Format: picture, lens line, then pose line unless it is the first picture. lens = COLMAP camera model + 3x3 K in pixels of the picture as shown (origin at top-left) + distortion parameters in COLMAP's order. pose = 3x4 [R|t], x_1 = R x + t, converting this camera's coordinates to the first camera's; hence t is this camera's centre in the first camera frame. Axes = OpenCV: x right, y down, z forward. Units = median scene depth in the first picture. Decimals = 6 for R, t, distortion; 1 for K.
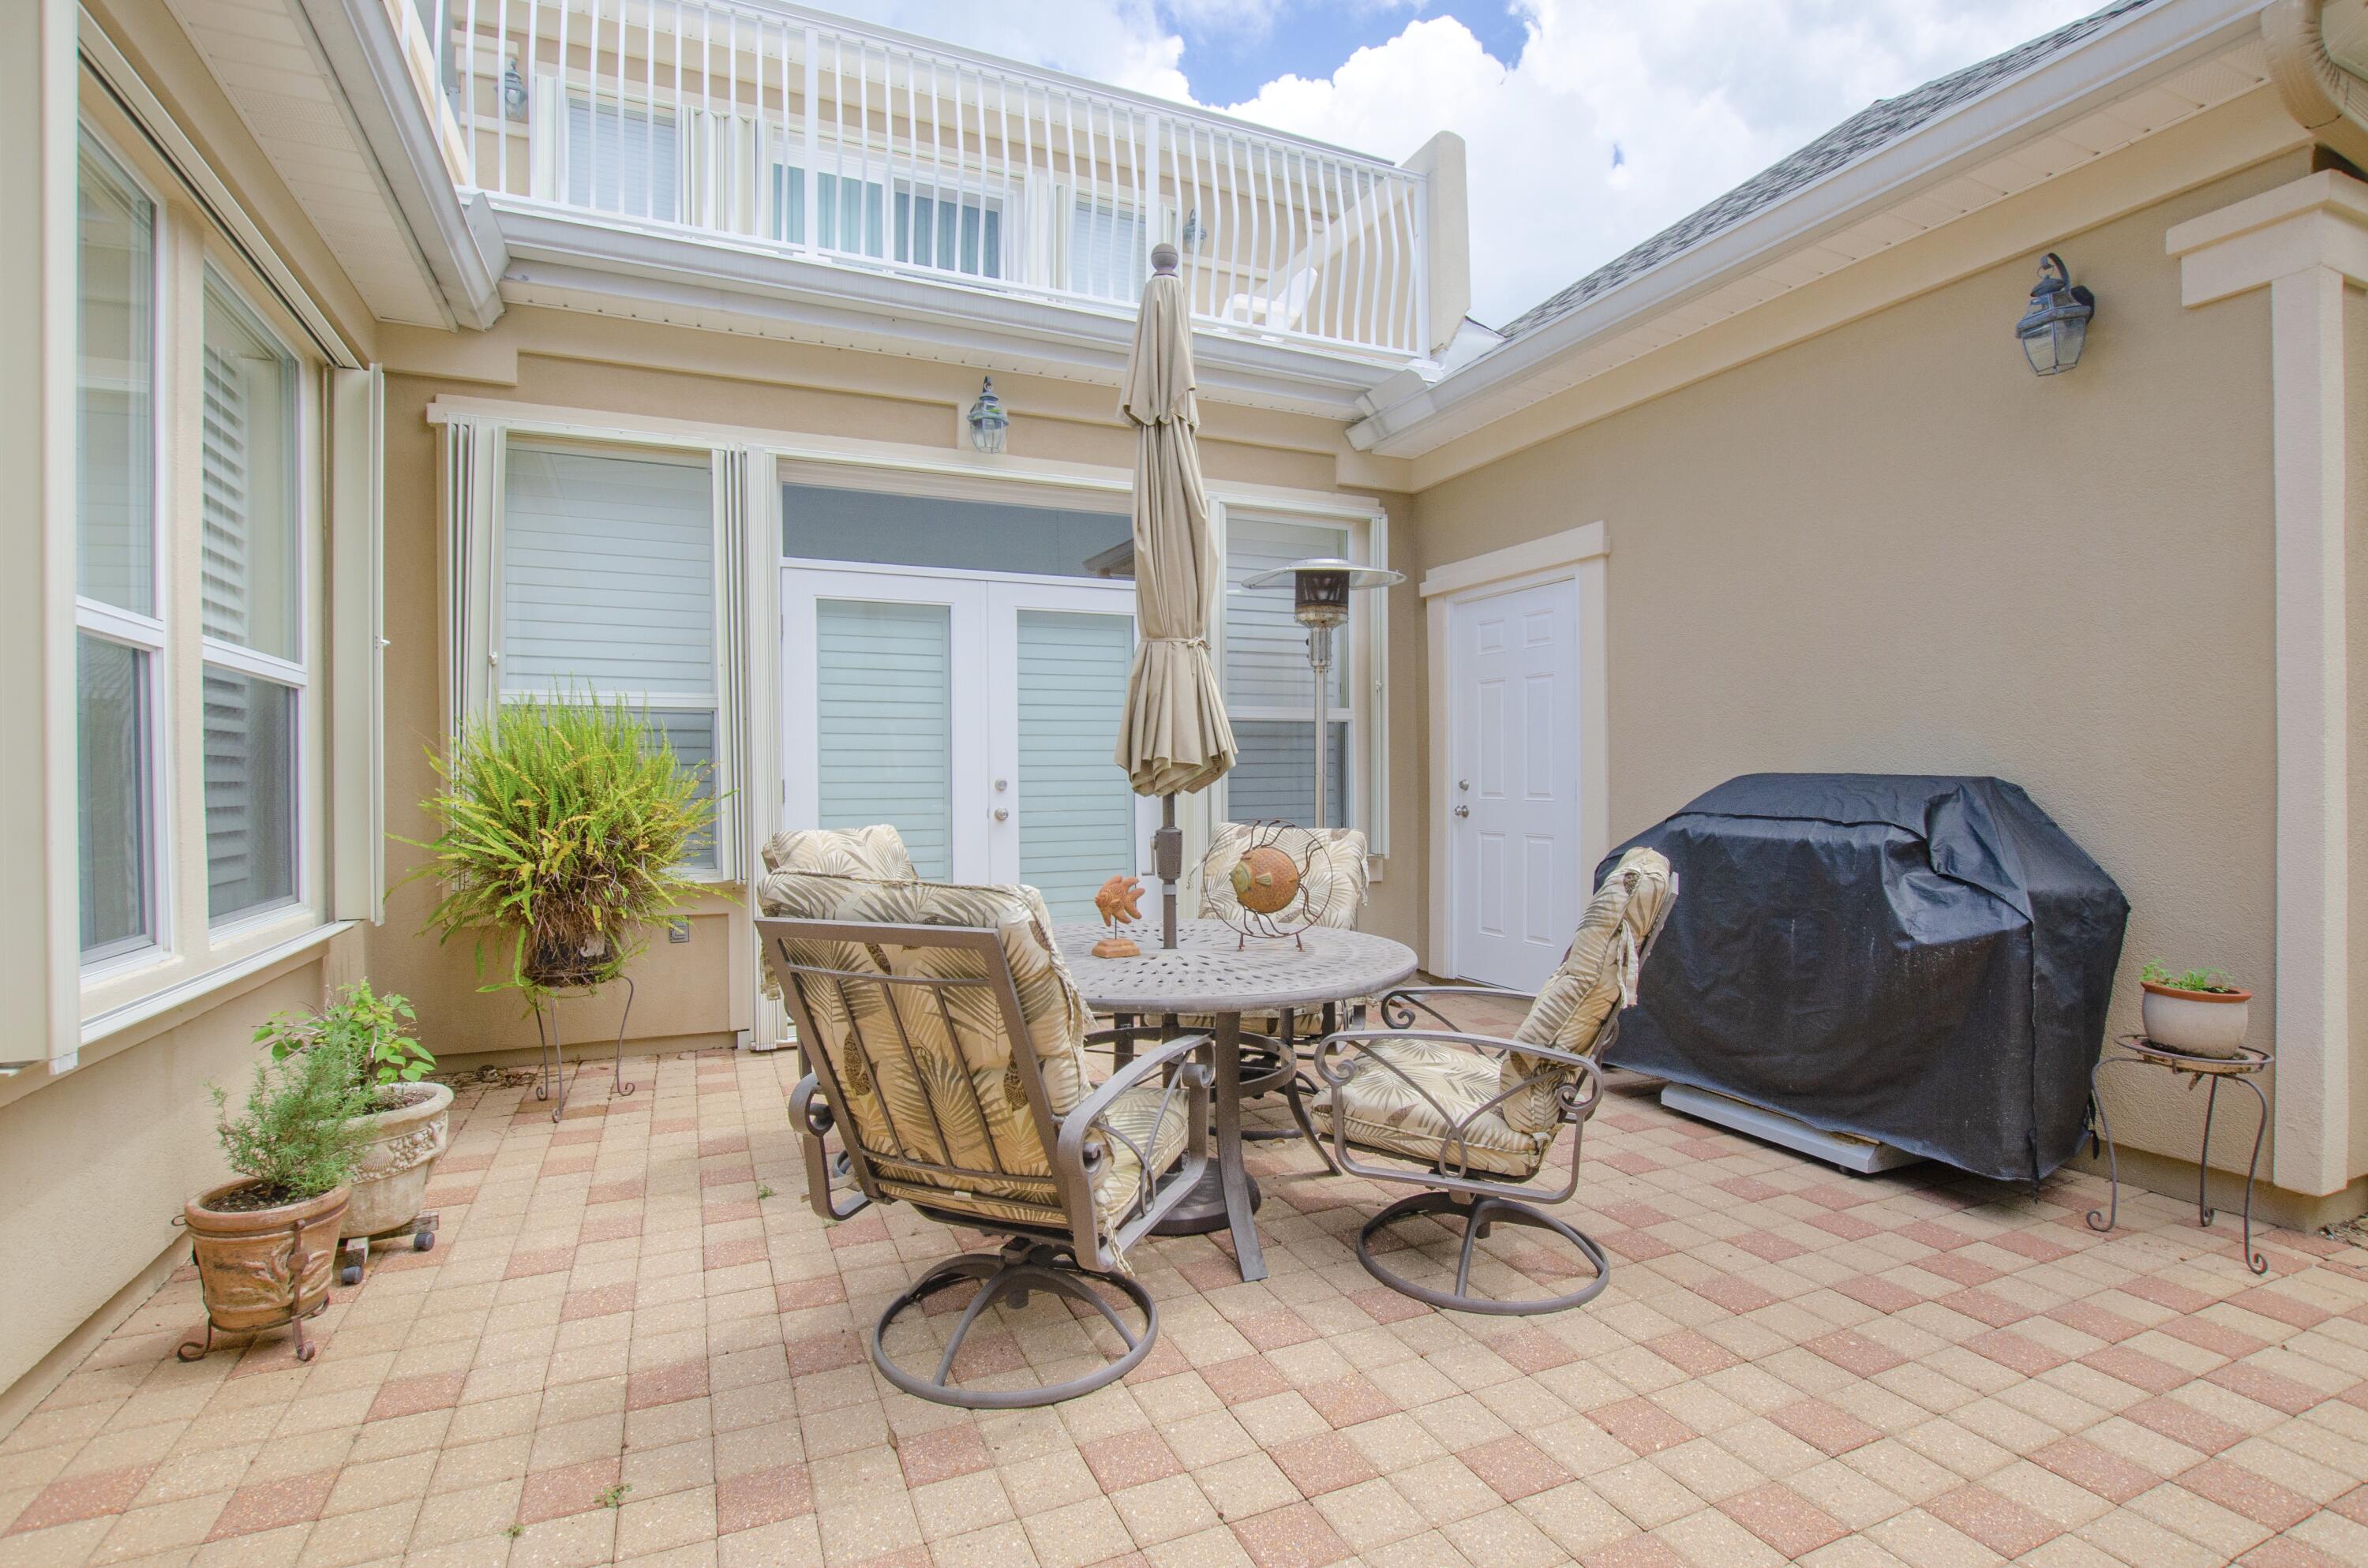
lens RADIAL K [[1130.1, 0, 1190.5], [0, 1130.1, 785.4], [0, 0, 1]] dist [-0.025725, 0.000316]
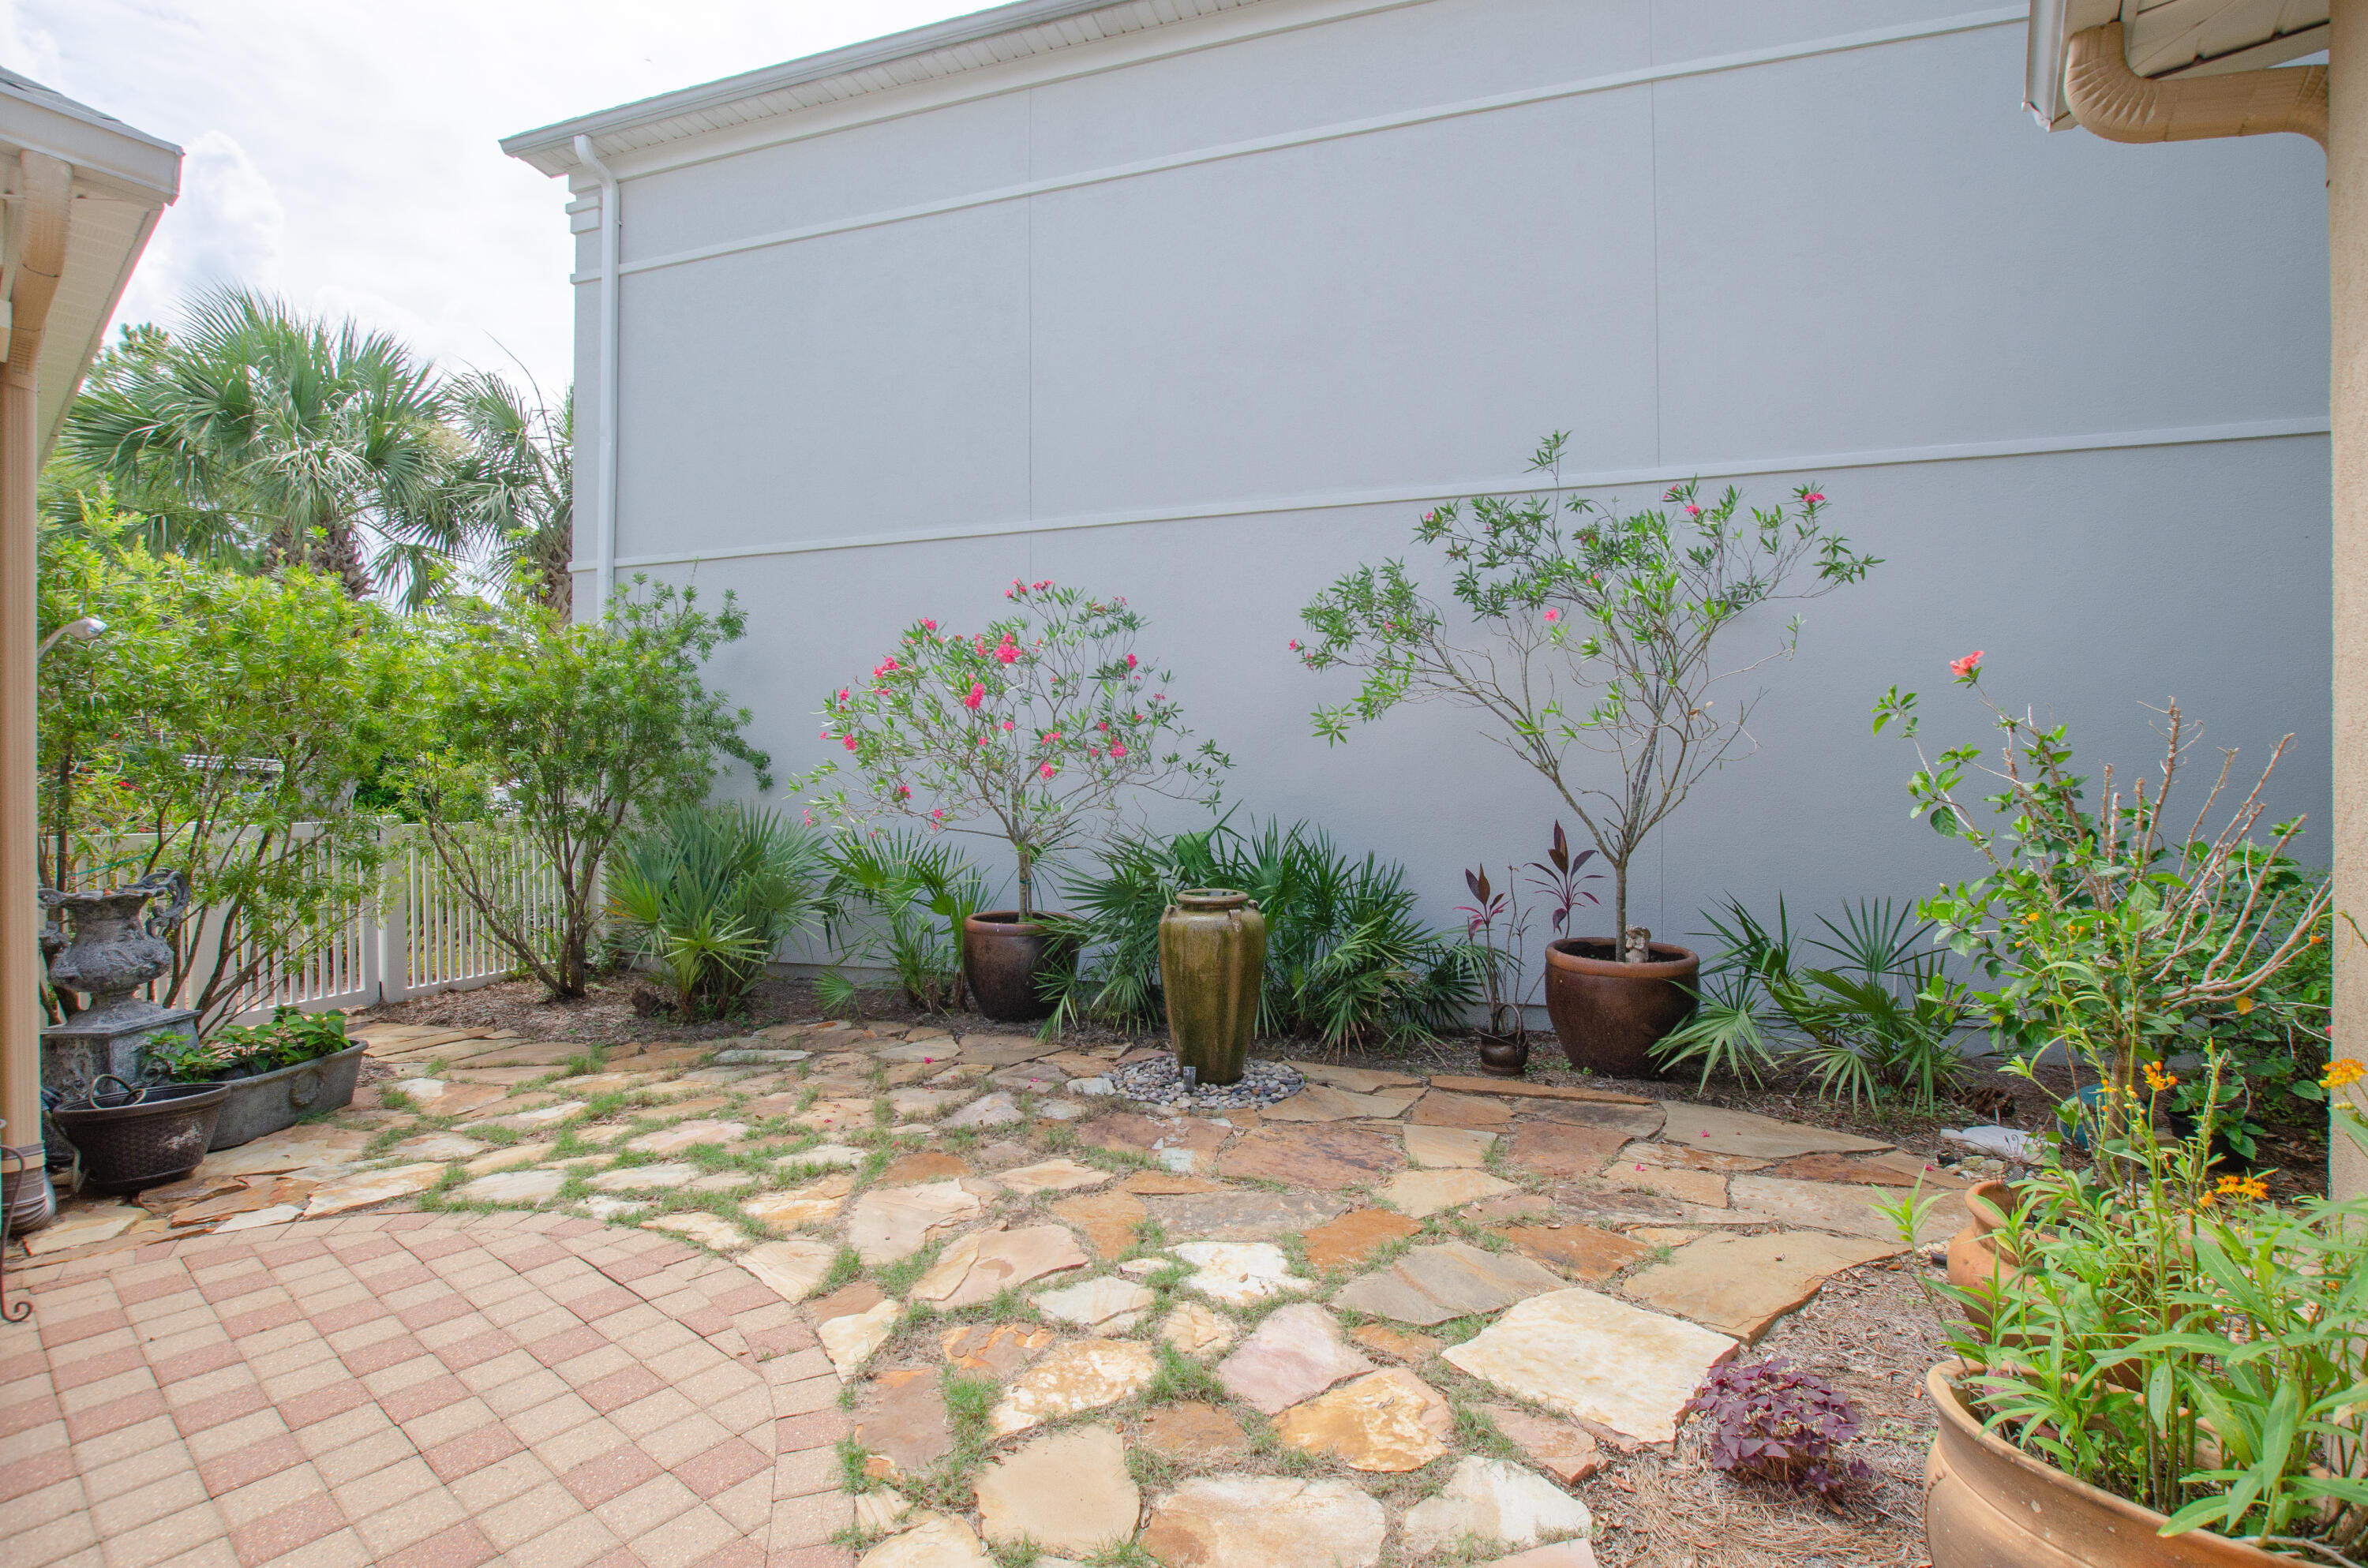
lens RADIAL K [[1038.2, 0, 1182.4], [0, 1038.2, 778.3], [0, 0, 1]] dist [-0.029049, 0.002458]
pose [[-0.468137, 0.005477, 0.883639, -0.269163], [0.013735, 0.999905, 0.001078, -0.043020], [-0.883549, 0.012641, -0.468168, 0.282850]]
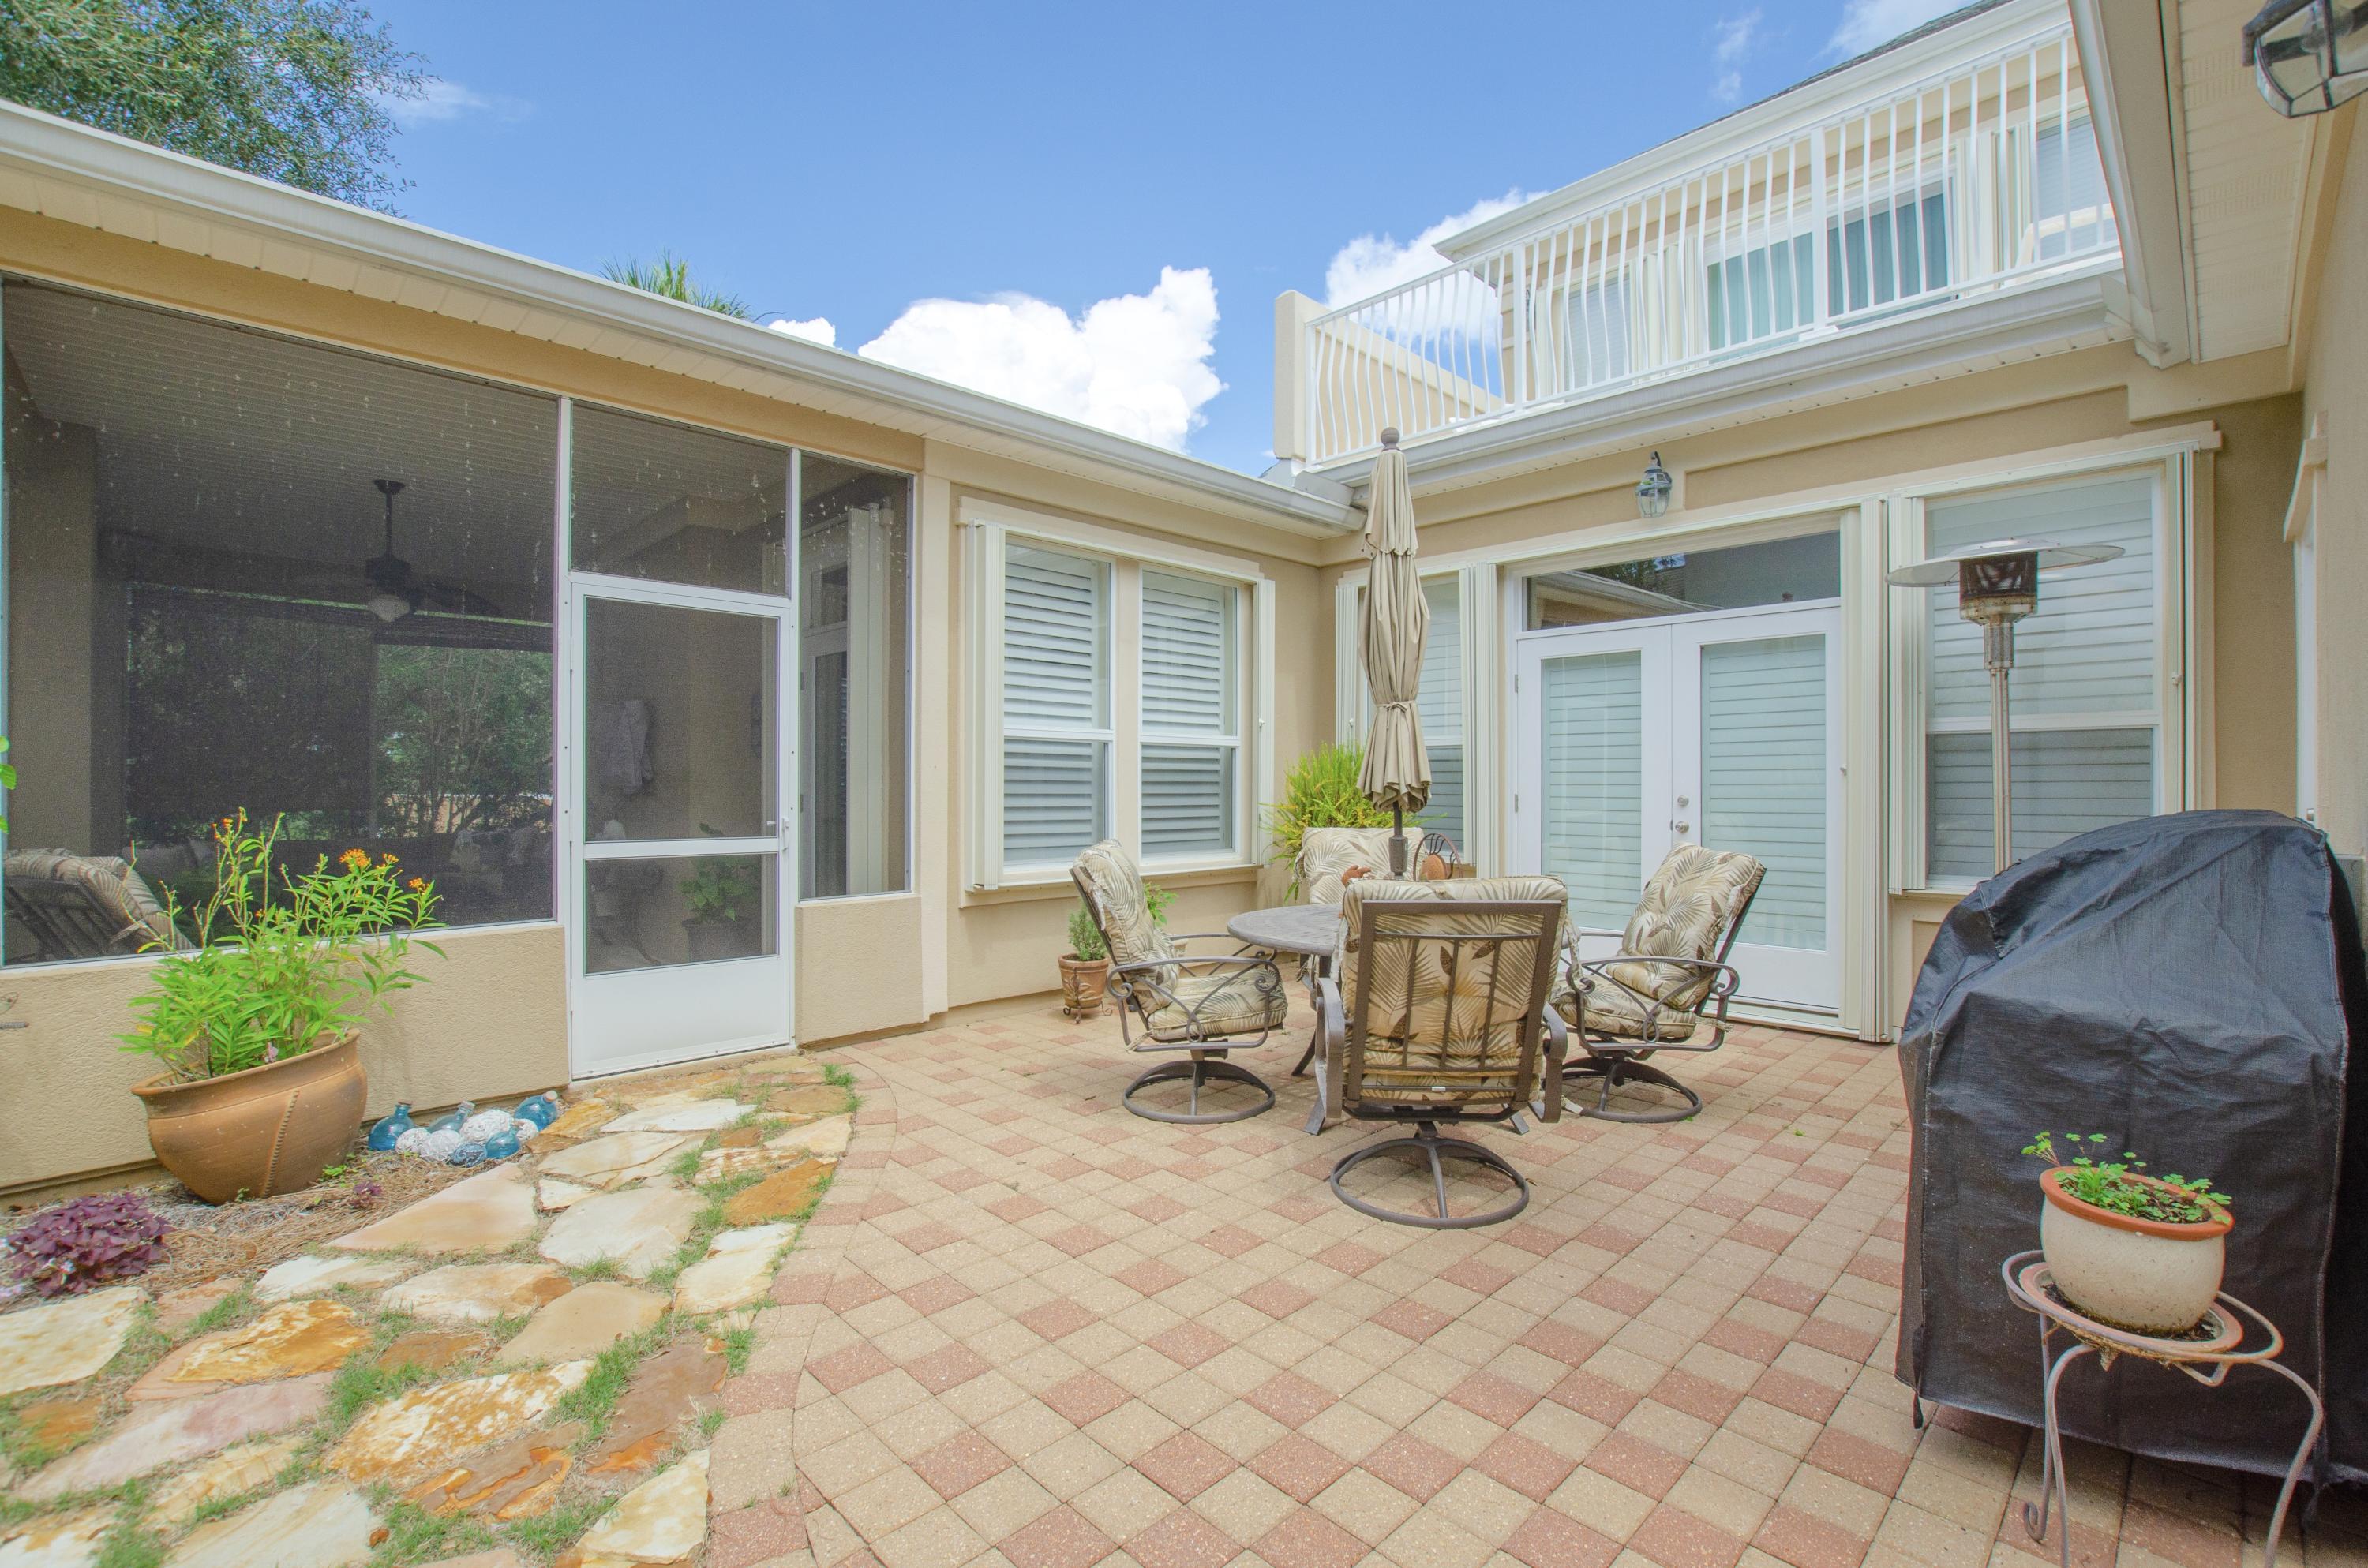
lens RADIAL K [[1038.2, 0, 1188.1], [0, 1038.2, 781.2], [0, 0, 1]] dist [-0.029049, 0.002458]
pose [[0.338478, 0.004692, -0.940963, 0.831967], [-0.010886, 0.999940, 0.001071, -0.021235], [0.940911, 0.009881, 0.338509, 0.234018]]
